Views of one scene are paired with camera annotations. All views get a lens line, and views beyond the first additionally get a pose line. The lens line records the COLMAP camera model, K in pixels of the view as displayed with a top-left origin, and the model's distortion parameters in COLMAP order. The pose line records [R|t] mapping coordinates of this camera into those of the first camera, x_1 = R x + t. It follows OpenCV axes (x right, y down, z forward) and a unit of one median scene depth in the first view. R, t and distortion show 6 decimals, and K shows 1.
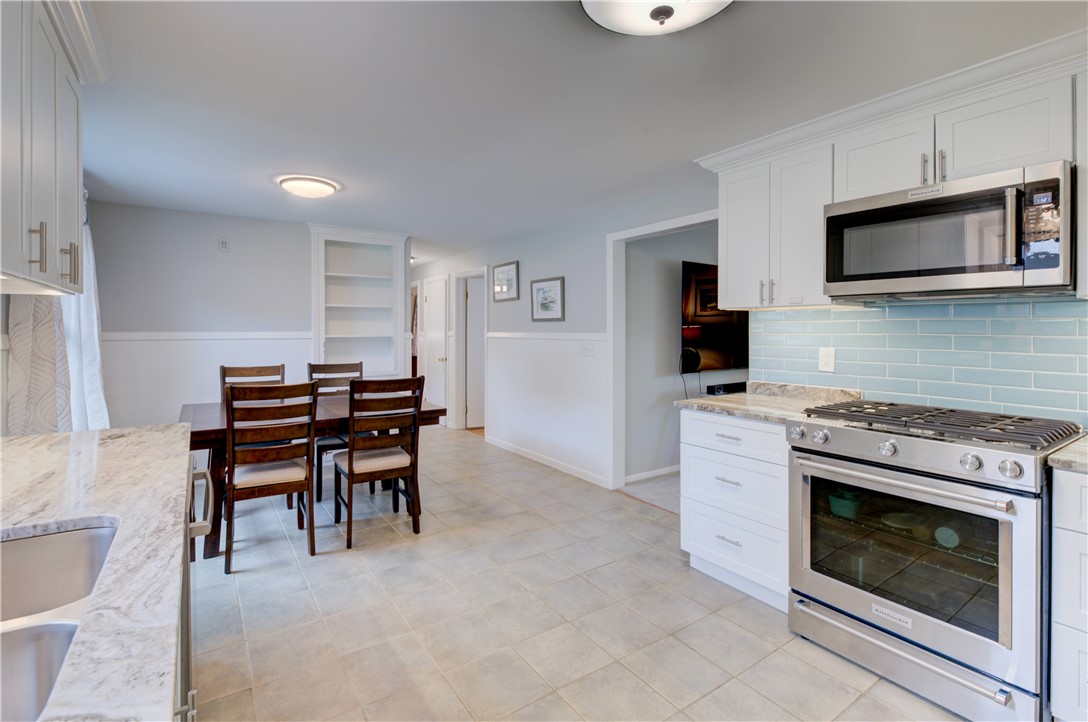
lens RADIAL K [[496.3, 0, 530.8], [0, 496.3, 332.4], [0, 0, 1]] dist [0.016682, 0.000295]
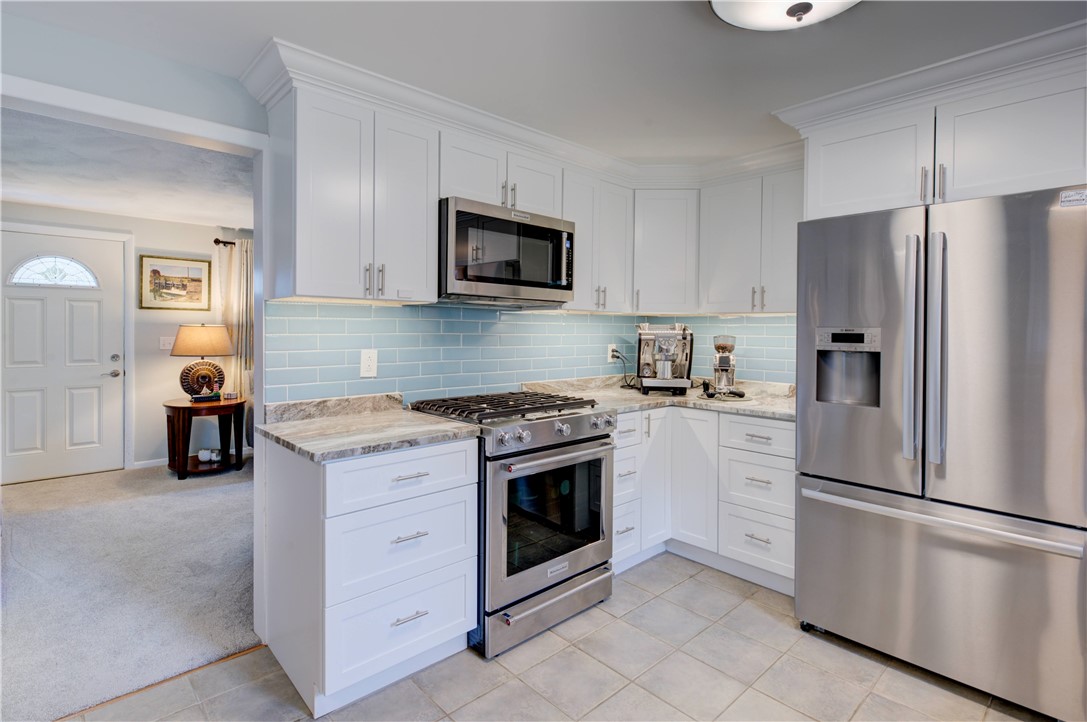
lens RADIAL K [[529.0, 0, 529.6], [0, 529.0, 333.7], [0, 0, 1]] dist [-0.000071, -0.000313]
pose [[-0.133413, -0.005511, 0.991045, -0.379274], [-0.000136, 0.999985, 0.005542, -0.002362], [-0.991061, 0.000604, -0.133411, 0.906082]]
